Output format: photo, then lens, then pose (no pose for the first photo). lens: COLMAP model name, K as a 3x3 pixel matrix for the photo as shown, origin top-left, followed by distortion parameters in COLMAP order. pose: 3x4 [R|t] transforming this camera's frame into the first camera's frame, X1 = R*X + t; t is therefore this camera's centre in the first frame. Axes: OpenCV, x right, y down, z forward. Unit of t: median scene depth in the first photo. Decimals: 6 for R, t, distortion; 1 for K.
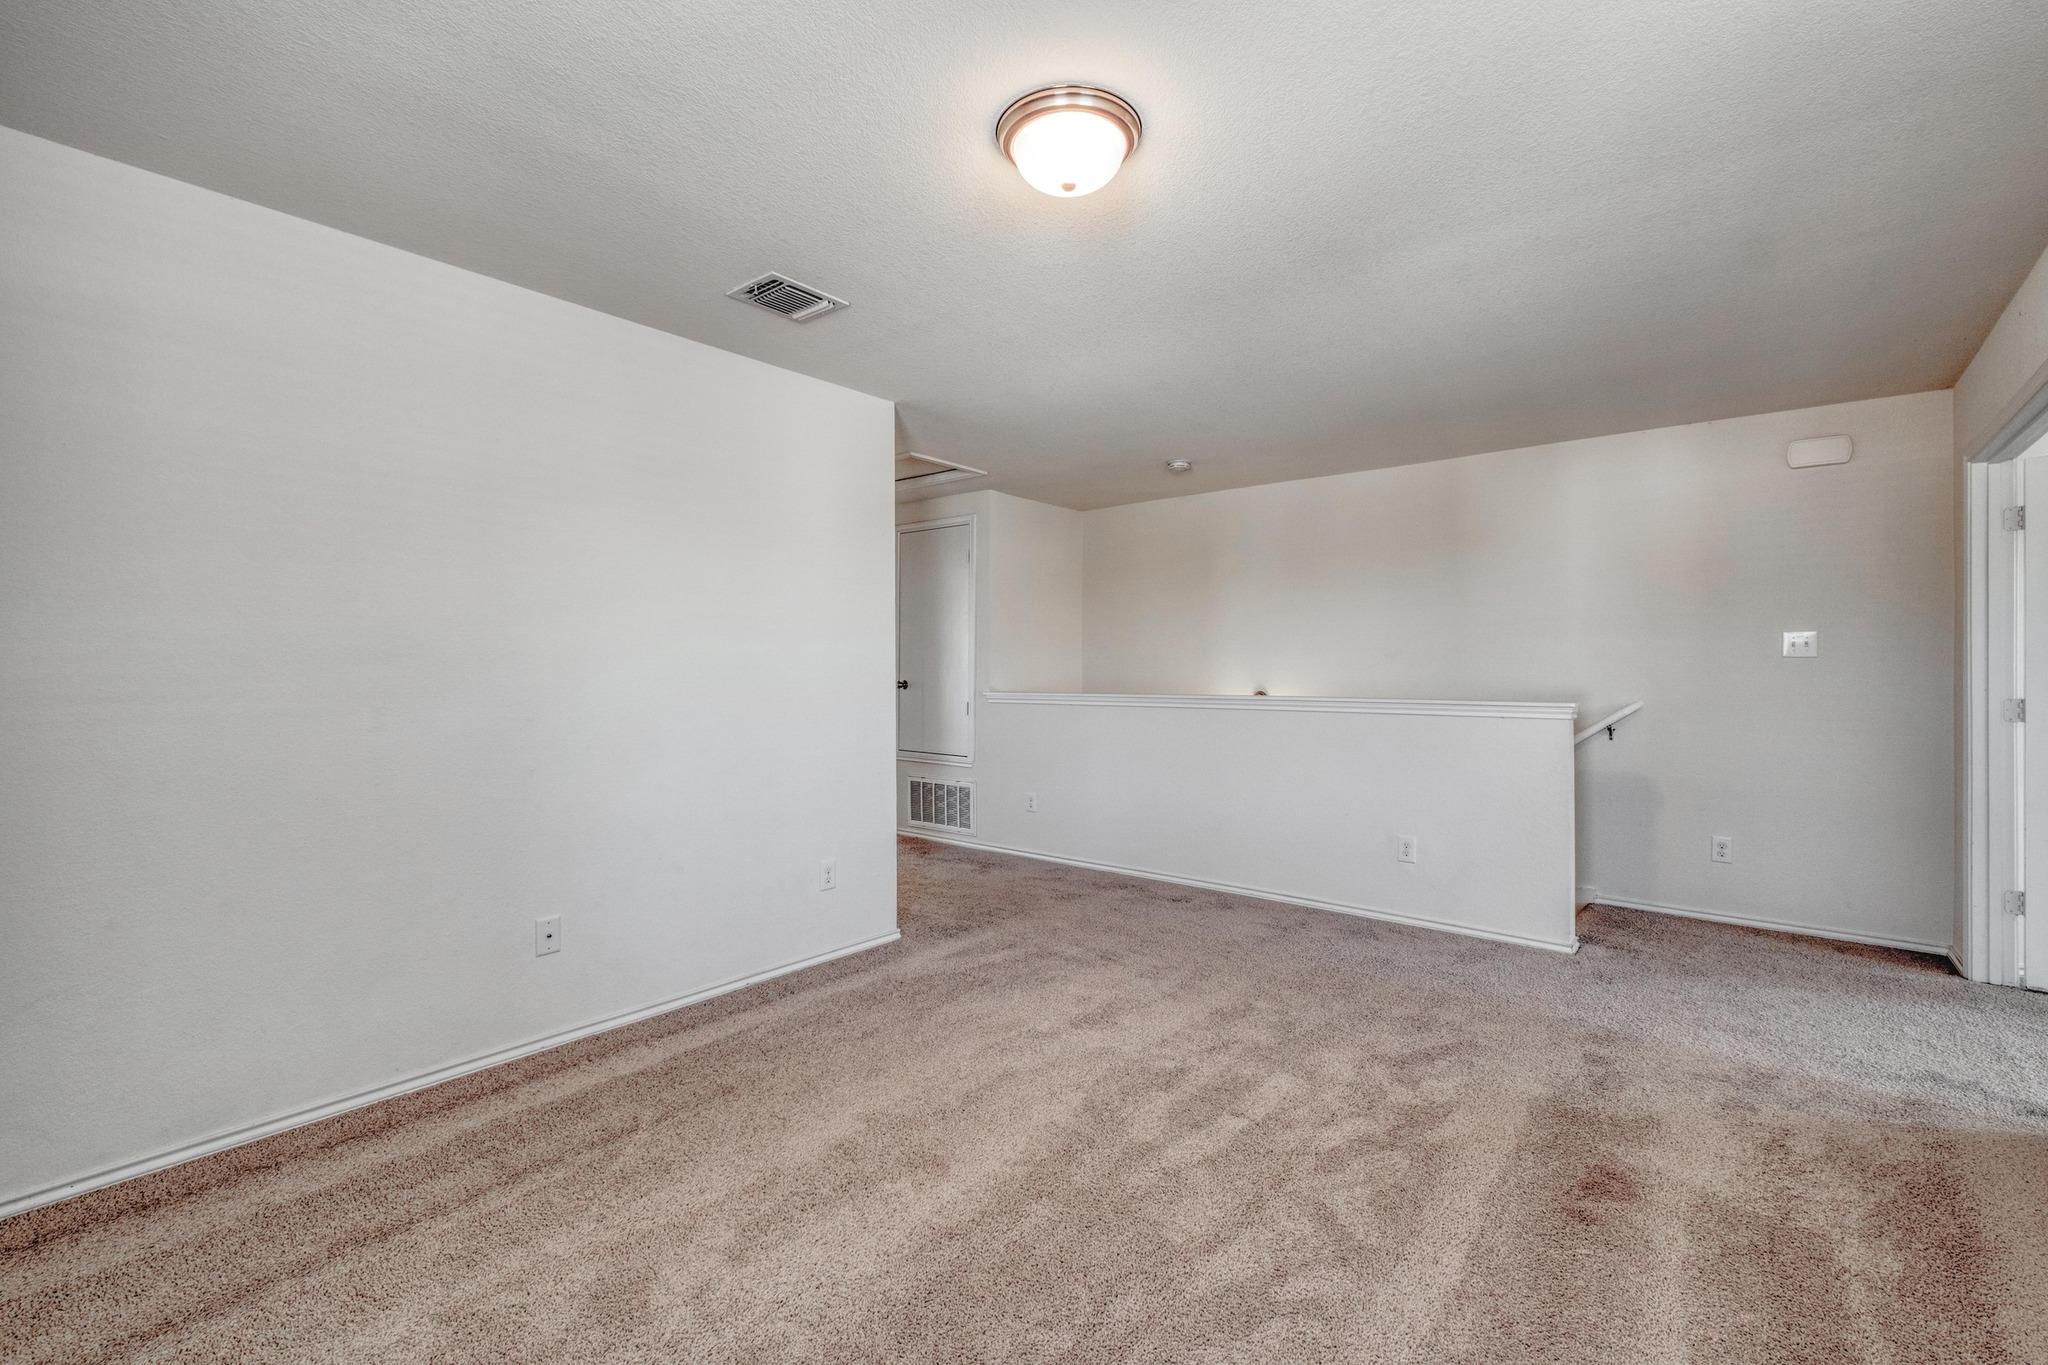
lens RADIAL K [[882.7, 0, 1029.2], [0, 882.7, 669.0], [0, 0, 1]] dist [0.010165, -0.006331]
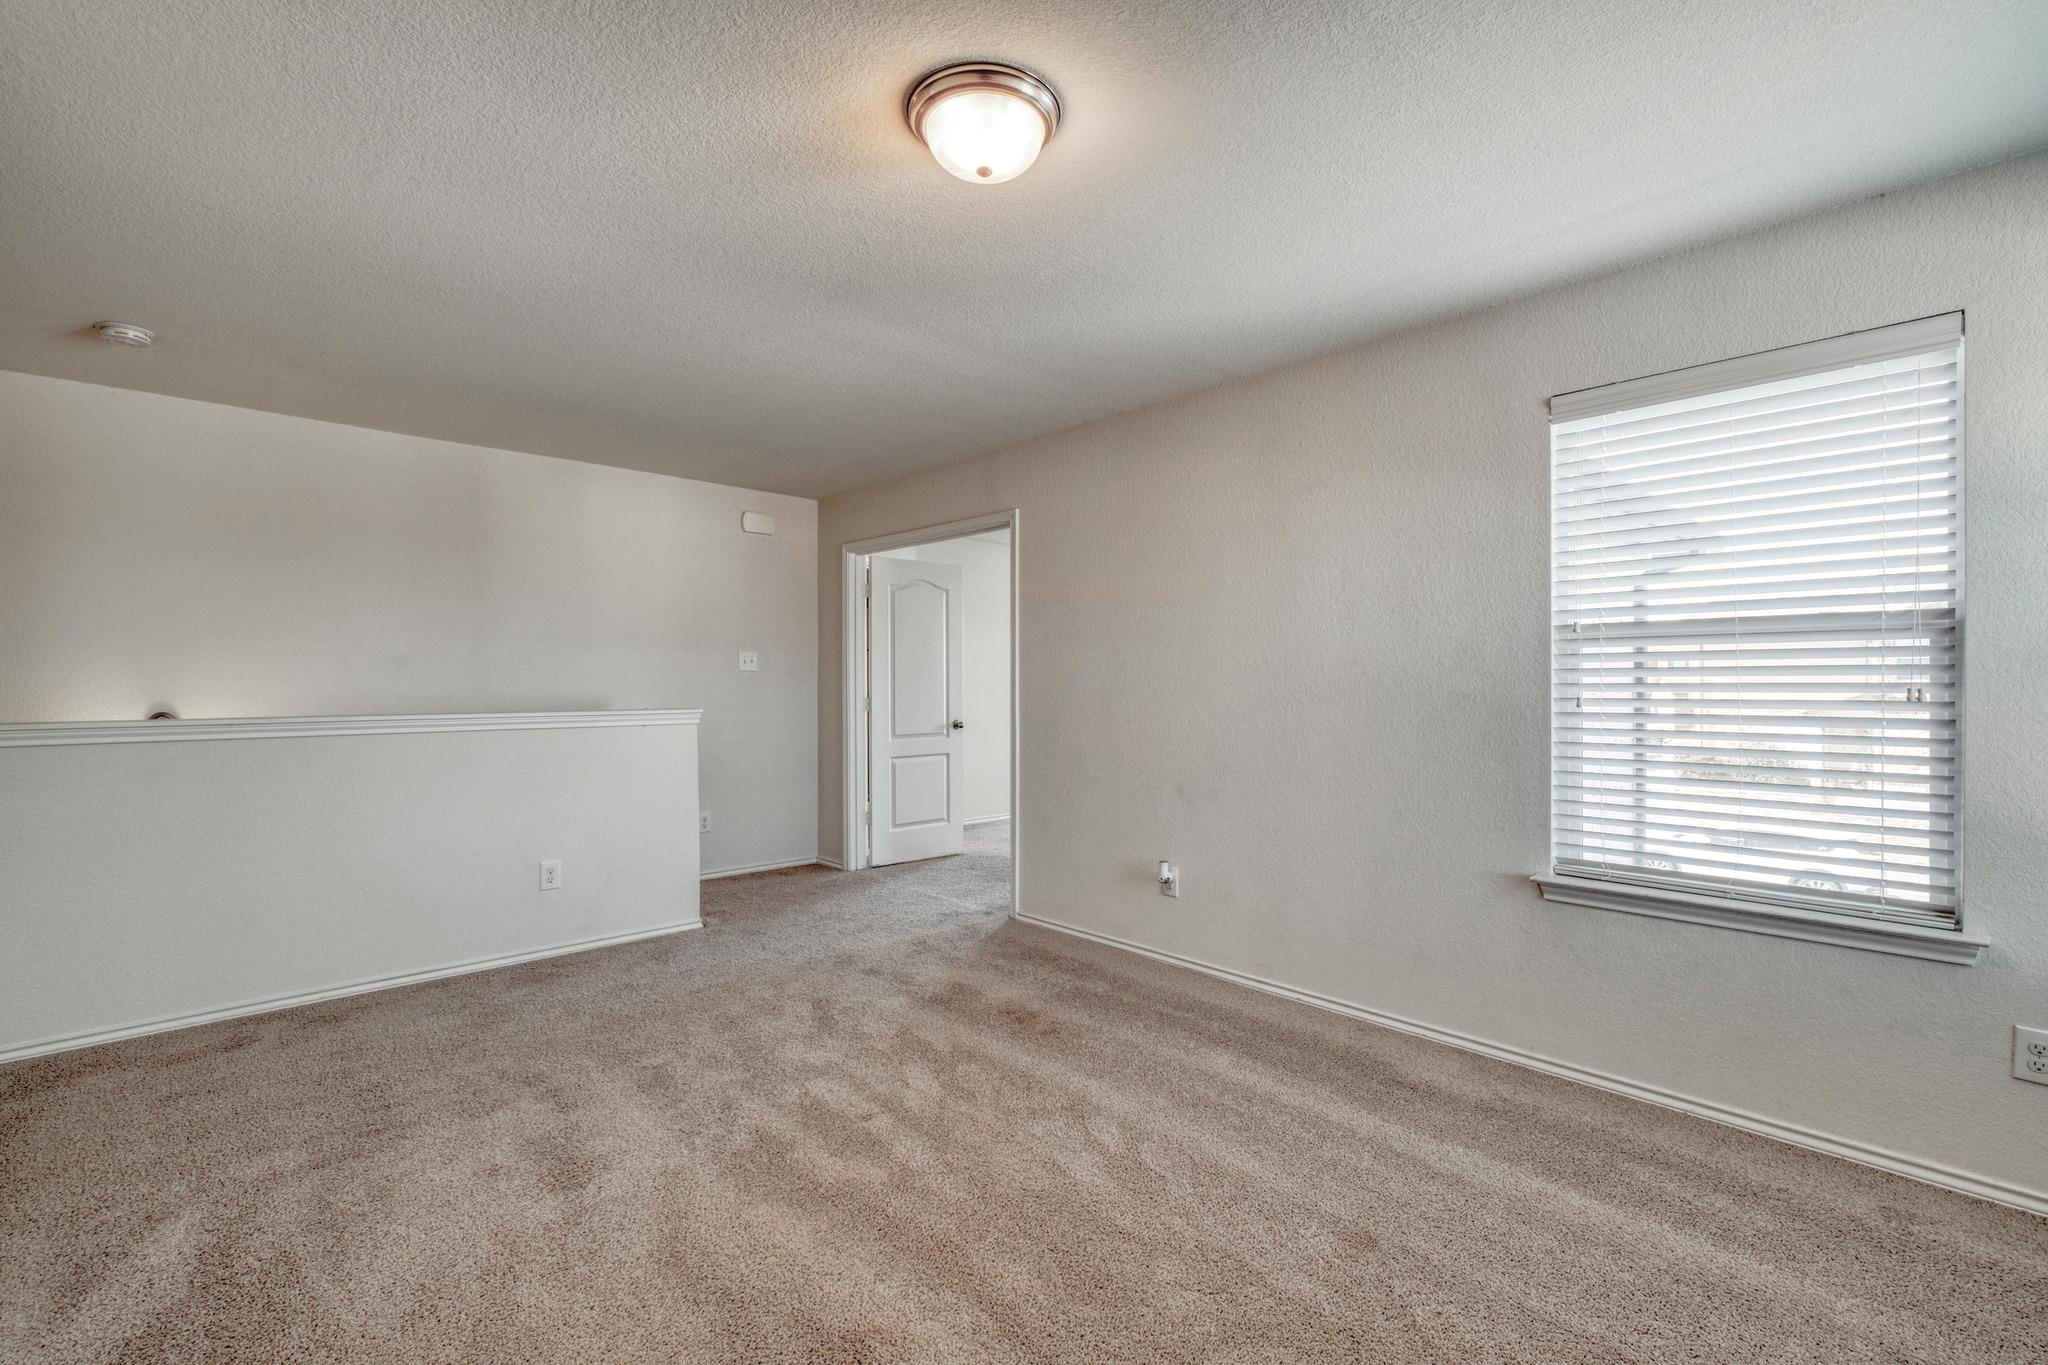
lens RADIAL K [[882.7, 0, 1029.0], [0, 882.7, 690.1], [0, 0, 1]] dist [0.010165, -0.006331]
pose [[0.113881, -0.006385, 0.993474, -0.592460], [-0.001491, 0.999977, 0.006598, 0.007272], [-0.993493, -0.002233, 0.113869, 0.561581]]
